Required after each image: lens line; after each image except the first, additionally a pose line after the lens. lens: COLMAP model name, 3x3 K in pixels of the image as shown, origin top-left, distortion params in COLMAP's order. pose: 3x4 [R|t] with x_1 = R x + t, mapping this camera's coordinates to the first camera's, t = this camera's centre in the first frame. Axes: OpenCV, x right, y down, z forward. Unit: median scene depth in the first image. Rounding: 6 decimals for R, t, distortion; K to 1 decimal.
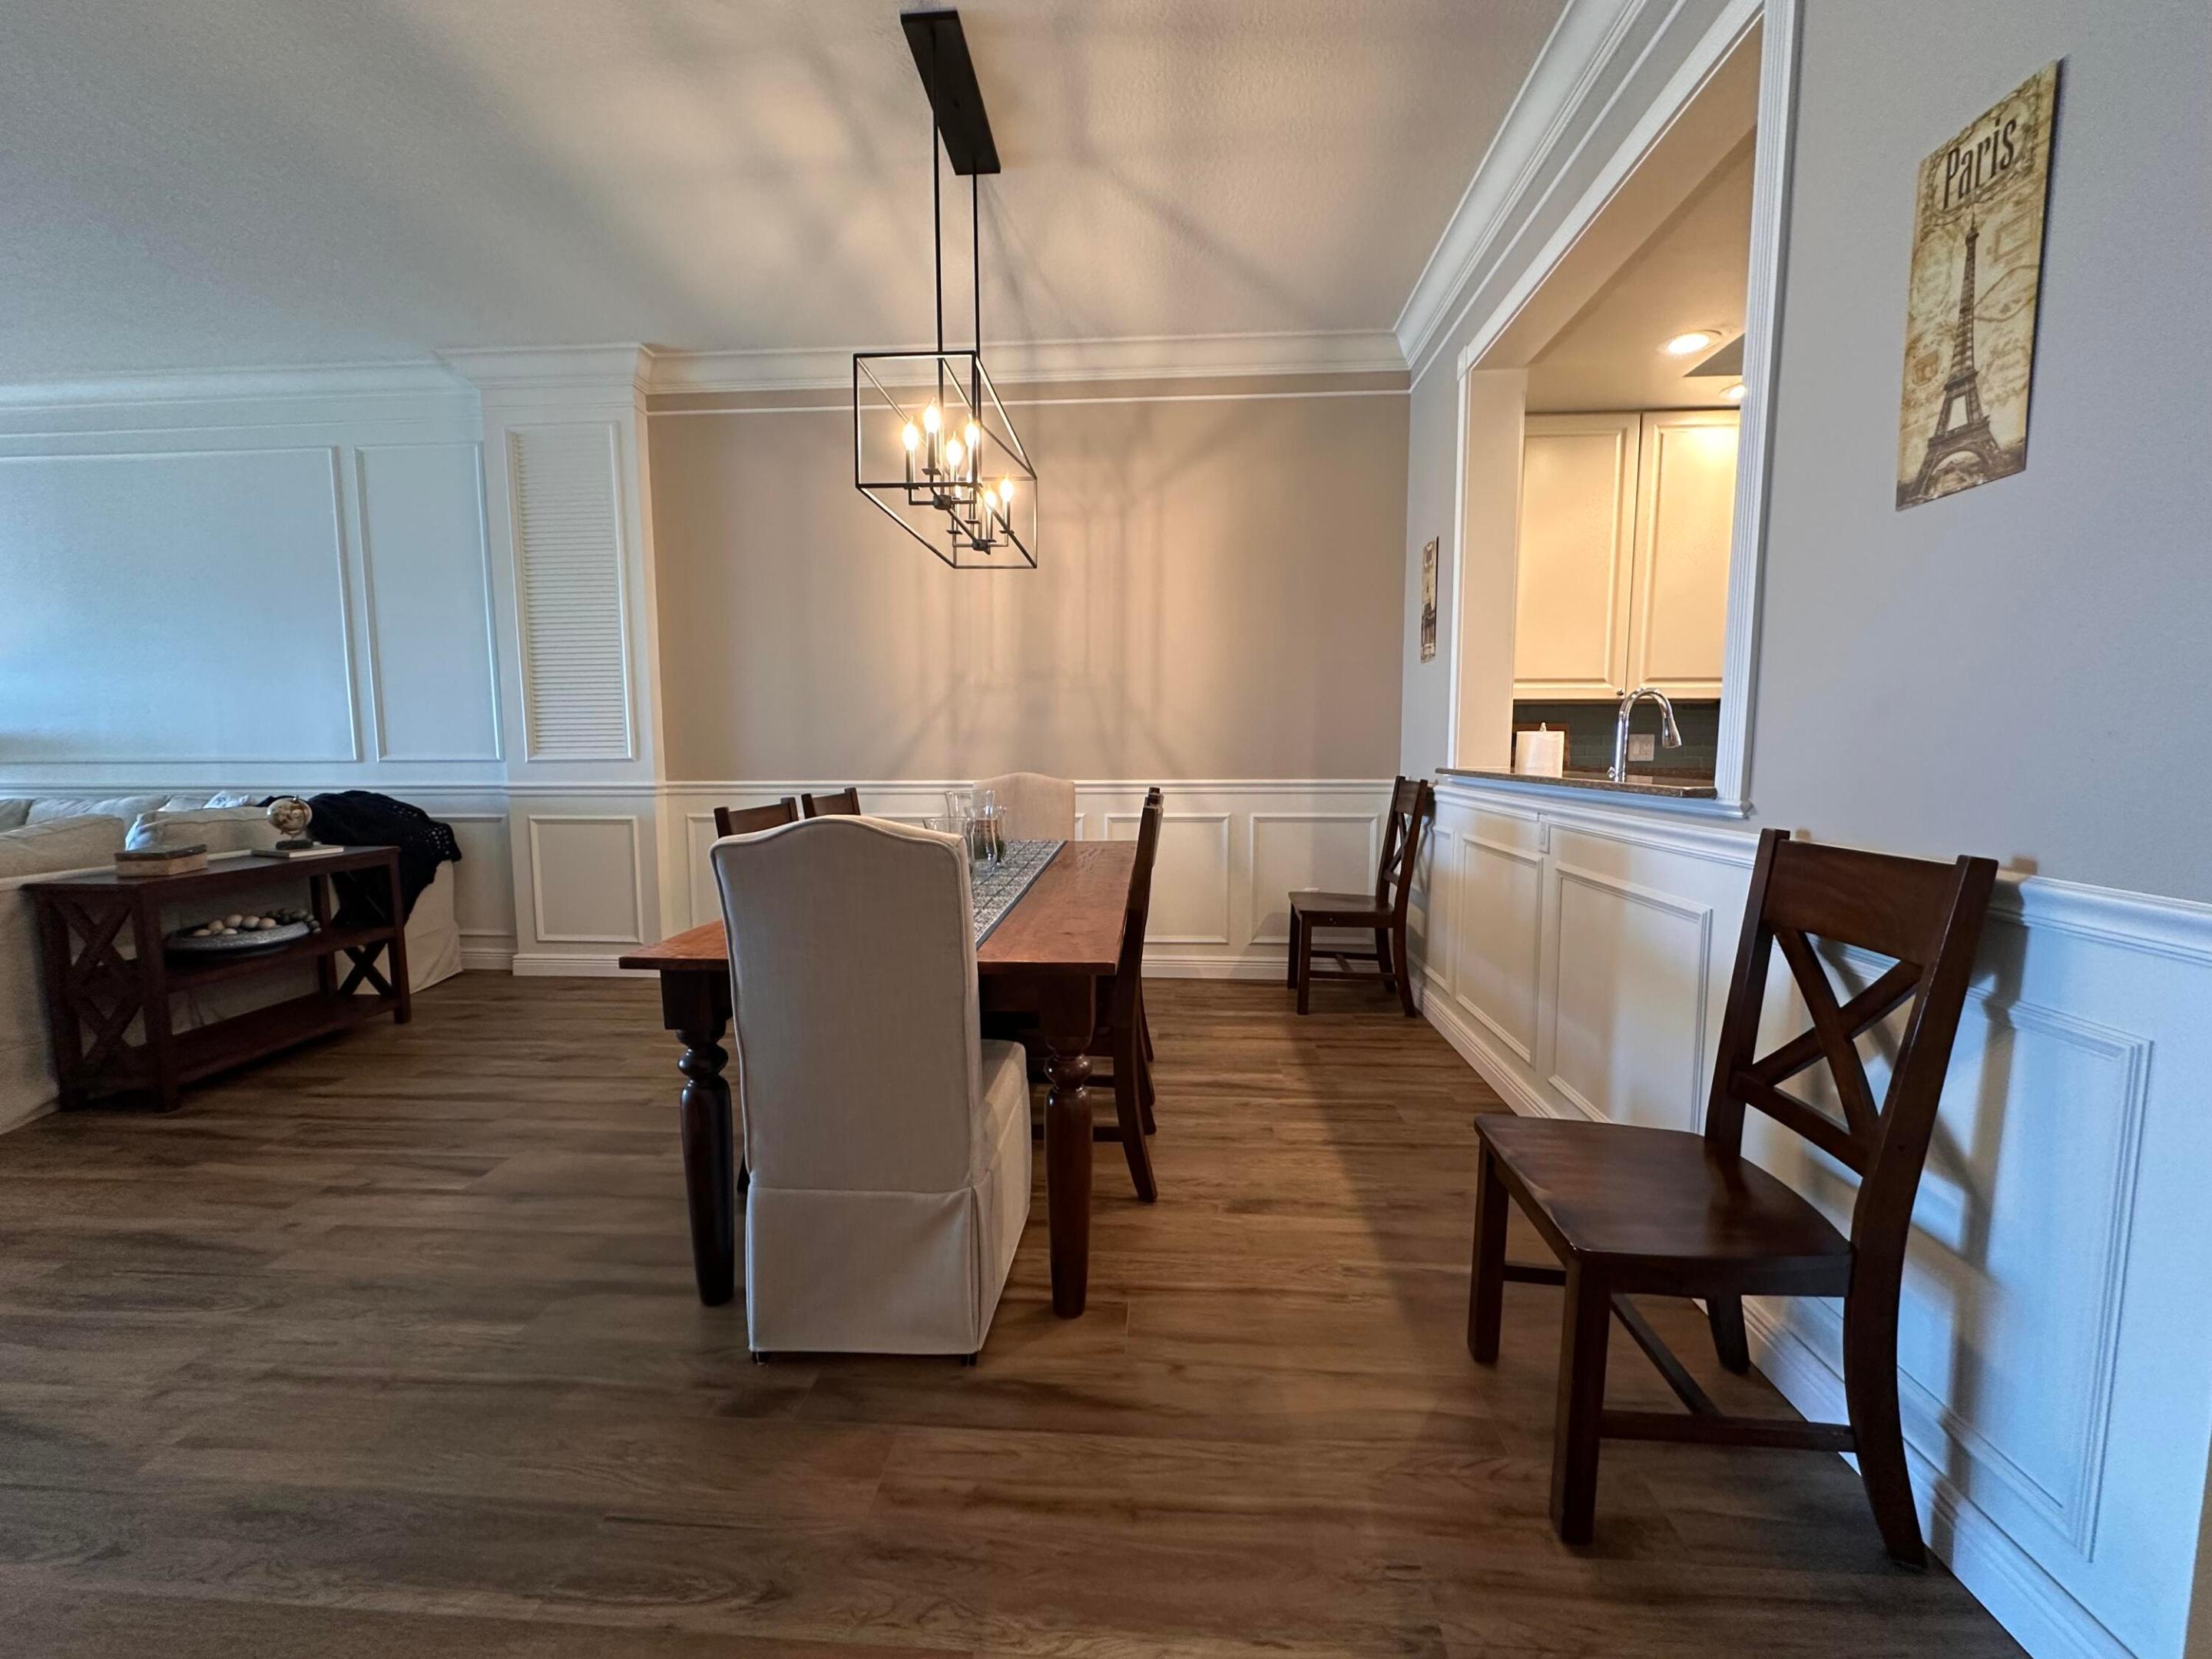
lens RADIAL K [[881.6, 0, 1105.4], [0, 881.6, 836.3], [0, 0, 1]] dist [-0.003786, 0.000965]
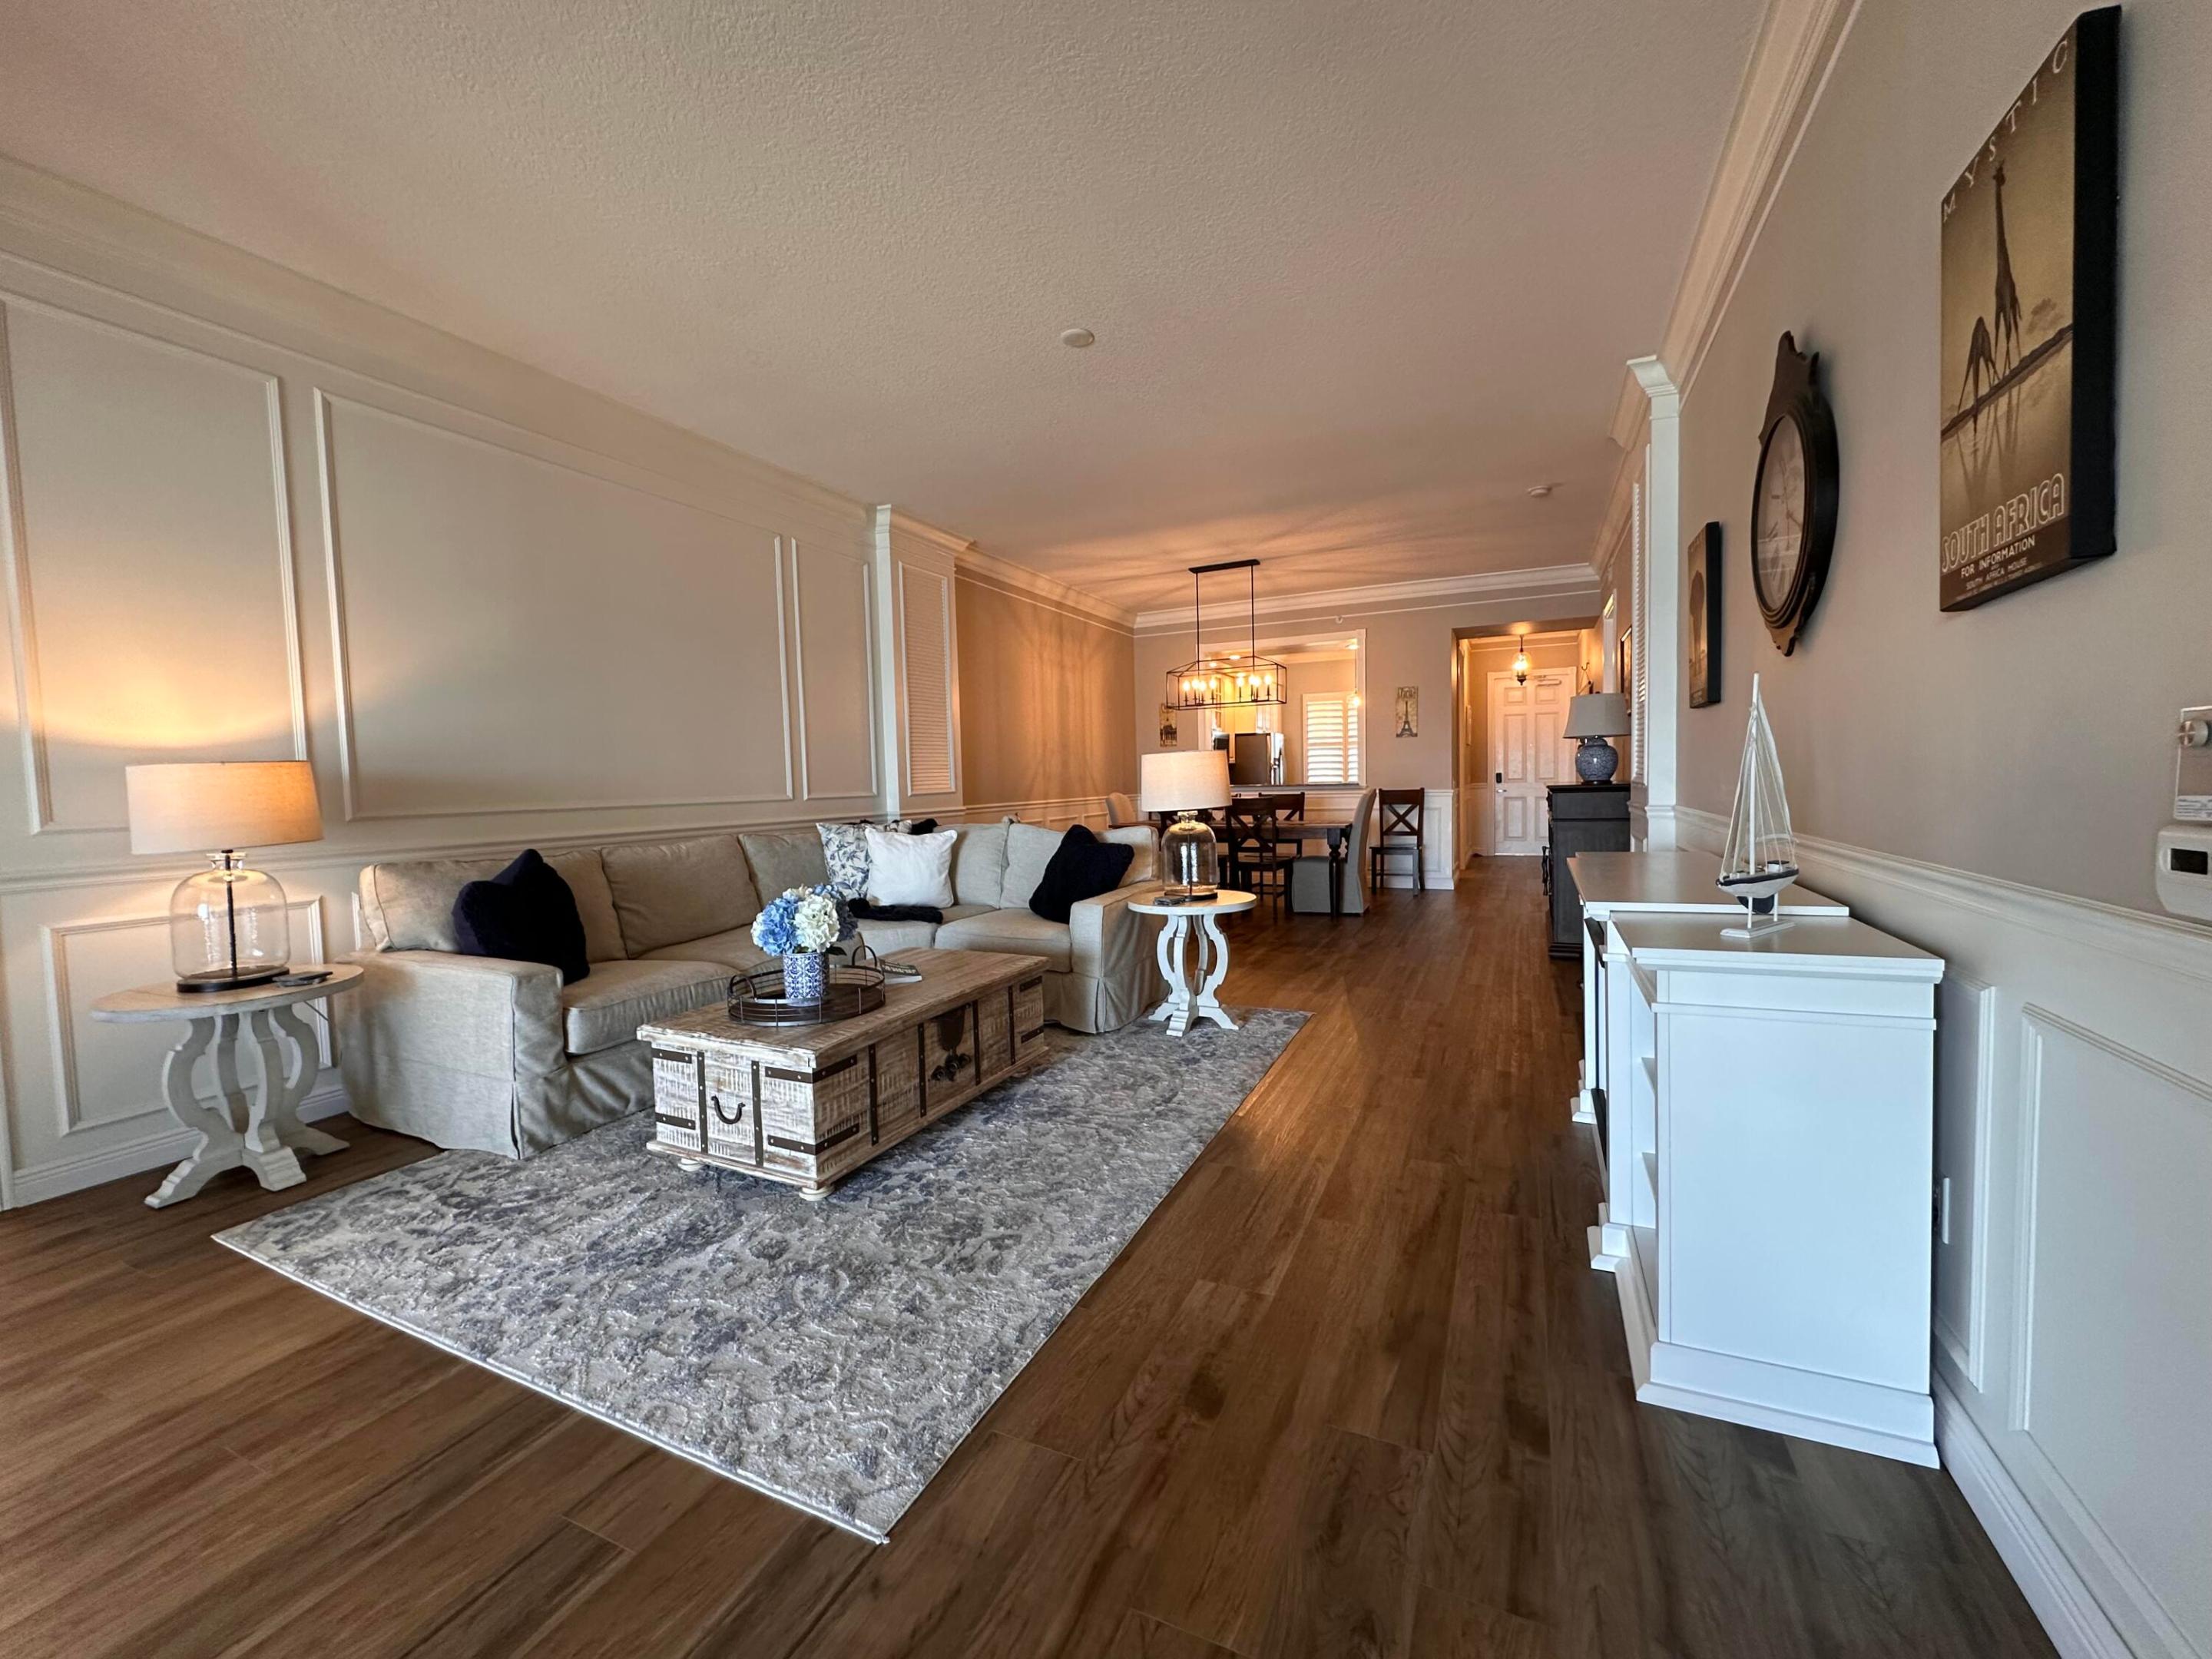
lens RADIAL K [[881.6, 0, 1104.6], [0, 881.6, 825.2], [0, 0, 1]] dist [-0.003786, 0.000965]
pose [[0.365806, -0.053798, 0.929135, -2.092443], [0.116302, 0.993145, 0.011716, -0.019252], [-0.923396, 0.103775, 0.369555, 0.225450]]
